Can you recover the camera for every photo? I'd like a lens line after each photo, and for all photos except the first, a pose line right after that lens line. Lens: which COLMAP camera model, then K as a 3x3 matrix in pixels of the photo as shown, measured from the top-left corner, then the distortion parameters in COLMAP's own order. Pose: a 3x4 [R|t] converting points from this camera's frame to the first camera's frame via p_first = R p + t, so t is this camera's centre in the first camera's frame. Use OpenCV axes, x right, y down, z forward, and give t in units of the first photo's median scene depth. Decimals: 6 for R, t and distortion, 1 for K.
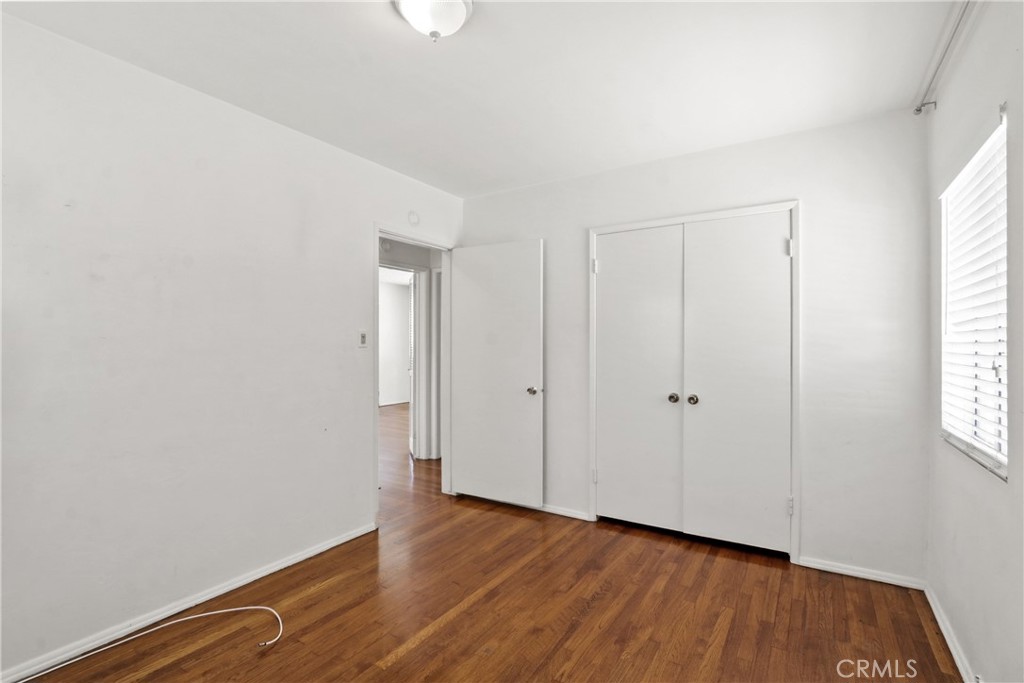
lens RADIAL K [[479.6, 0, 515.1], [0, 479.6, 343.8], [0, 0, 1]] dist [-0.010795, 0.002163]
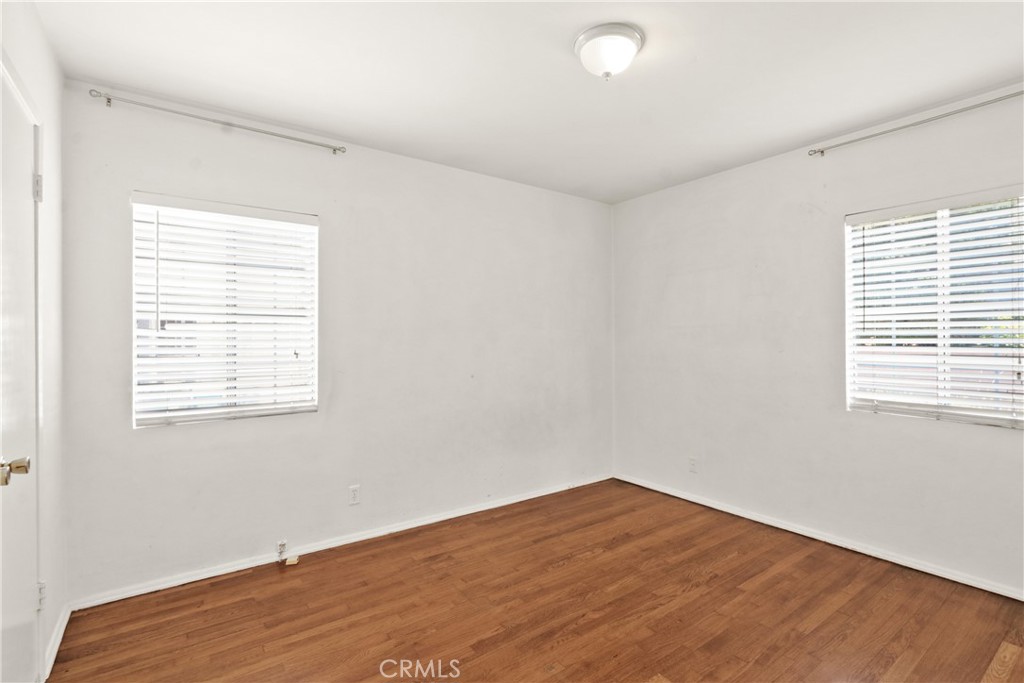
lens RADIAL K [[479.6, 0, 515.7], [0, 479.6, 339.5], [0, 0, 1]] dist [-0.010795, 0.002163]
pose [[-0.928460, 0.000474, 0.371431, -0.317129], [0.000773, 0.999999, 0.000657, -0.004901], [-0.371431, 0.000897, -0.928460, 1.752468]]
